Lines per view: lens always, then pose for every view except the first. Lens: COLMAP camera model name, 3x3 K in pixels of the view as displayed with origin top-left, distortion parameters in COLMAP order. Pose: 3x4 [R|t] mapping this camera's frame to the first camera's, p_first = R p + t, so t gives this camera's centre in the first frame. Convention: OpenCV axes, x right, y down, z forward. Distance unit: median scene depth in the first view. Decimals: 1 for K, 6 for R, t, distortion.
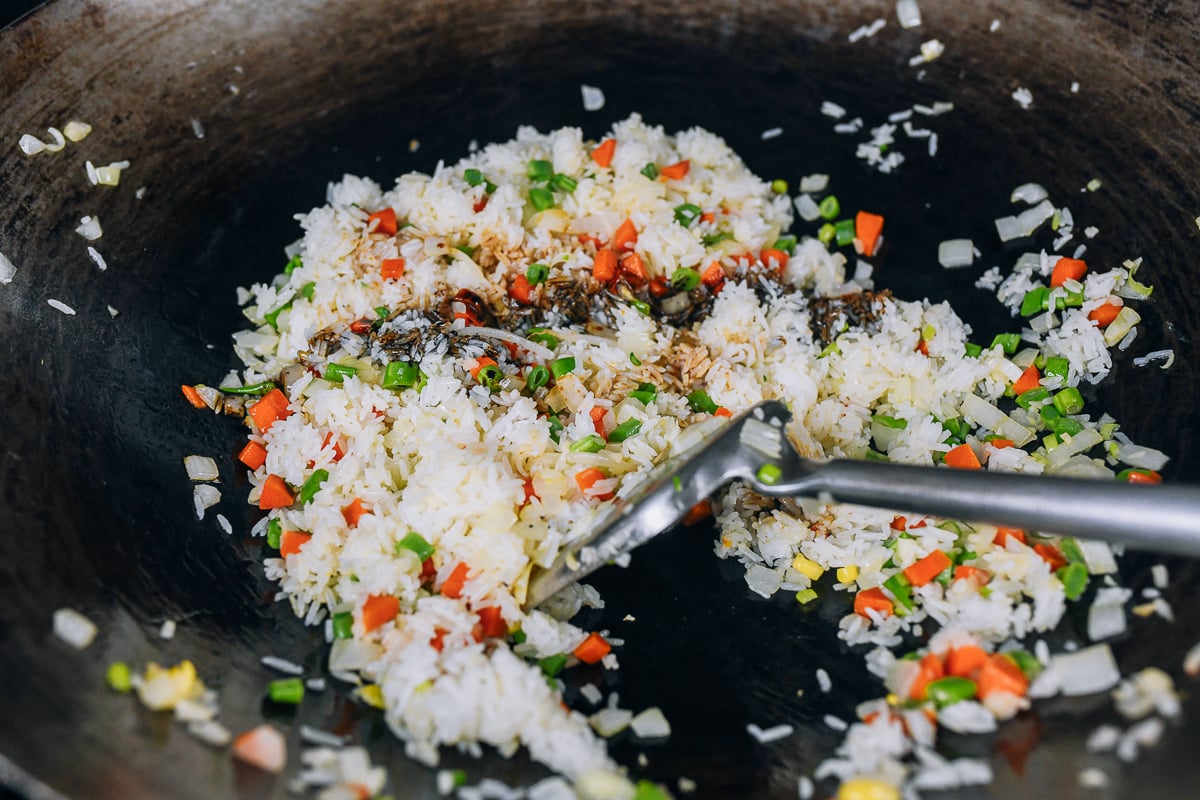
lens RADIAL K [[1250.0, 0, 600.0], [0, 1250.0, 400.0], [0, 0, 1]] dist [-0.002576, 0.023585]
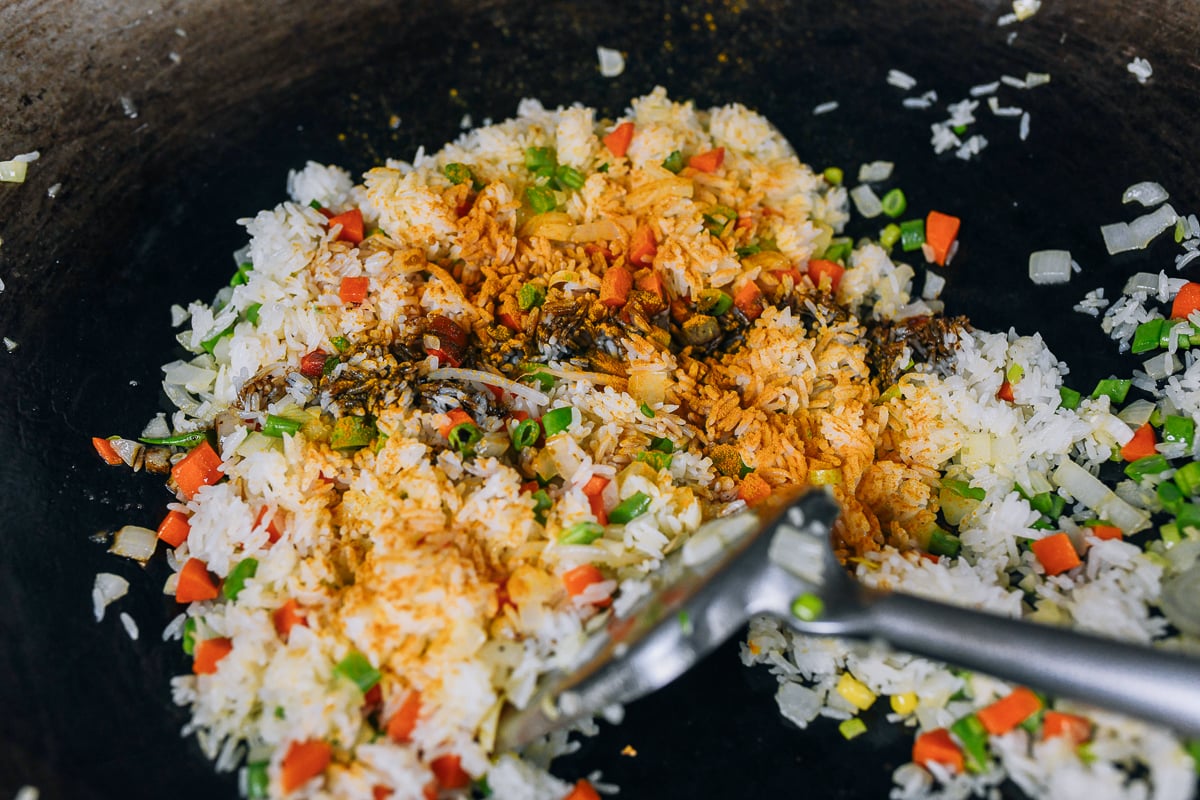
lens RADIAL K [[1250.0, 0, 600.0], [0, 1250.0, 400.0], [0, 0, 1]] dist [-0.002576, 0.023585]
pose [[0.999022, 0.015105, -0.041551, 0.029789], [-0.012217, 0.997548, 0.068904, -0.090250], [0.042490, -0.068329, 0.996758, 0.185288]]
